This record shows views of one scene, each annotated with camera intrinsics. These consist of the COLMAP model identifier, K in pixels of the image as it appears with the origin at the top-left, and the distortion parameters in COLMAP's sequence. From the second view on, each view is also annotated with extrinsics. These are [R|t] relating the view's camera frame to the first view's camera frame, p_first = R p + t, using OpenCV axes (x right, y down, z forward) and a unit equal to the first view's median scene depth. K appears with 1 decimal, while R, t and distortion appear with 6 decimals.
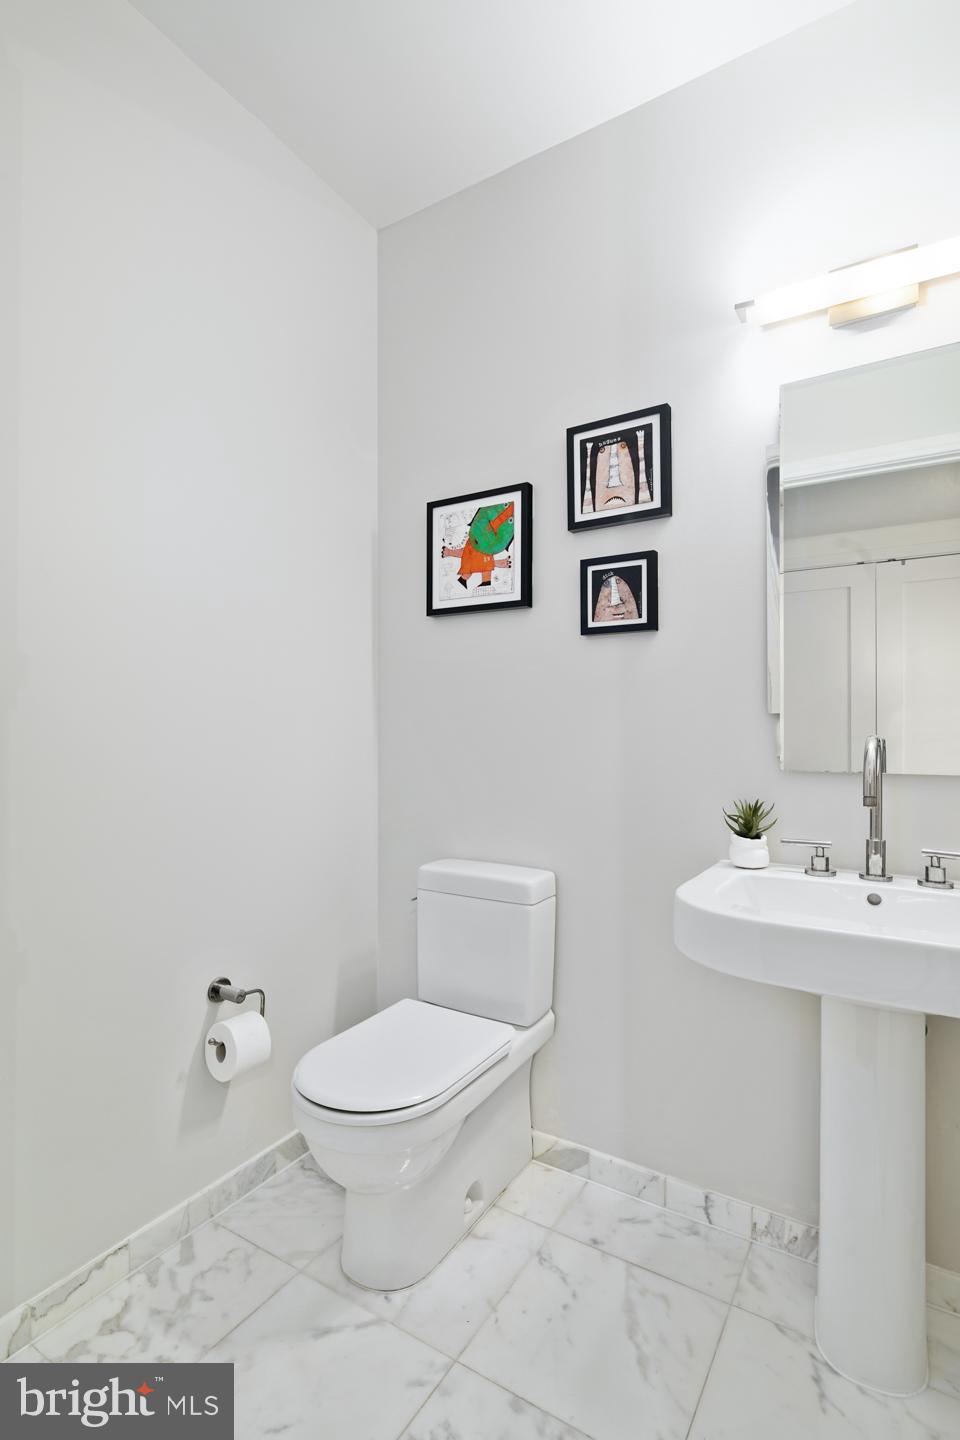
lens RADIAL K [[697.5, 0, 482.1], [0, 697.5, 723.4], [0, 0, 1]] dist [0.000486, -0.000265]
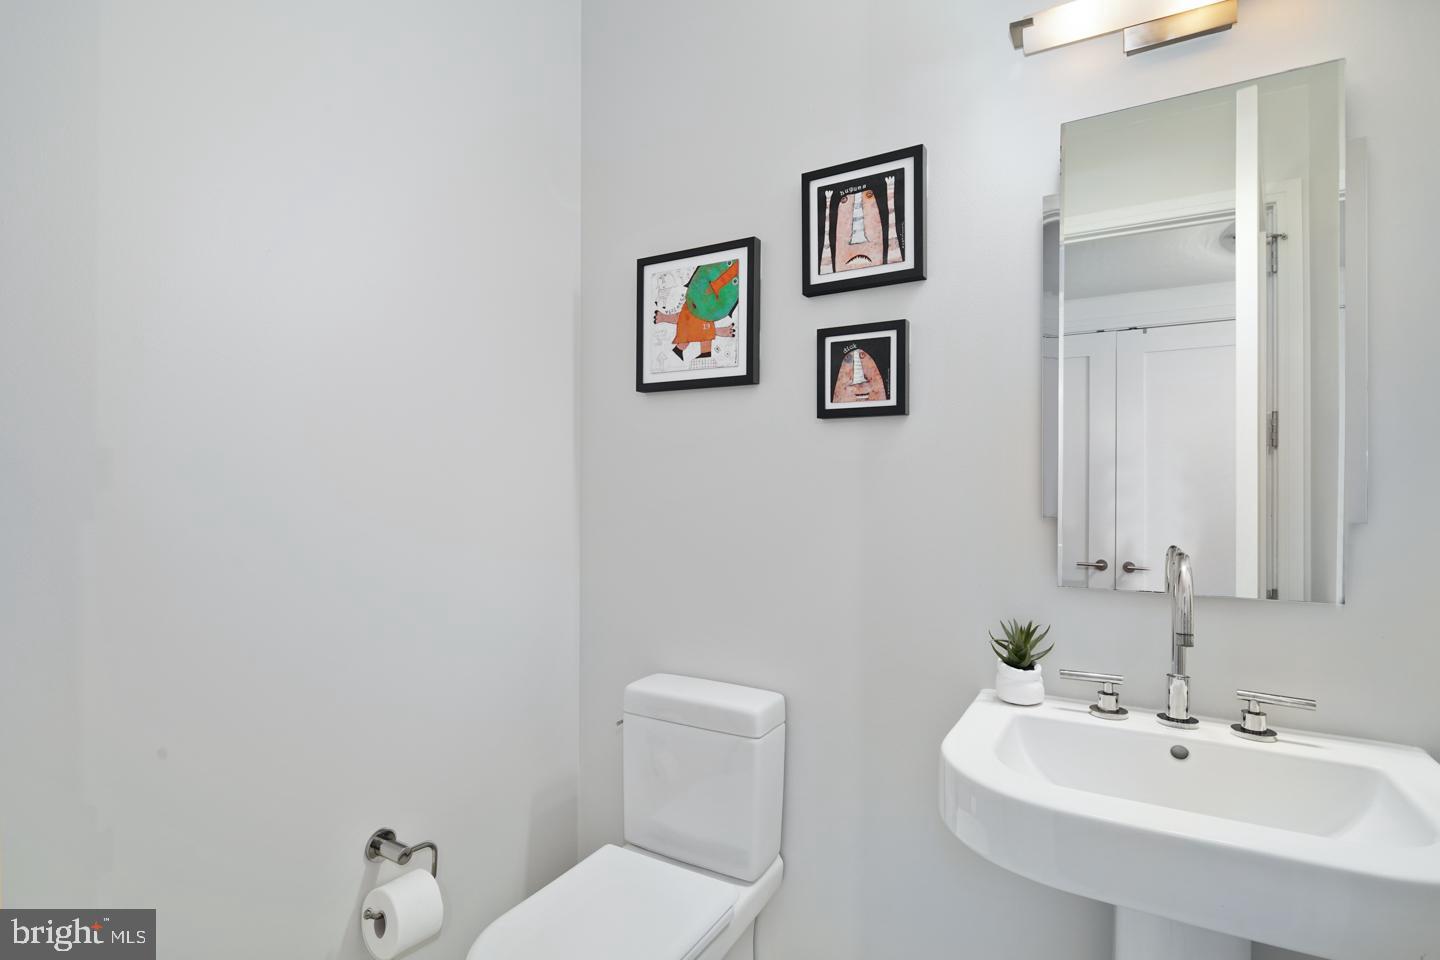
lens RADIAL K [[697.5, 0, 720.7], [0, 697.5, 486.3], [0, 0, 1]] dist [0.000486, -0.000265]
pose [[0.999543, 0.005087, 0.029782, -0.000407], [-0.005211, 0.999978, 0.004075, -0.046714], [-0.029760, -0.004229, 0.999548, 0.156611]]
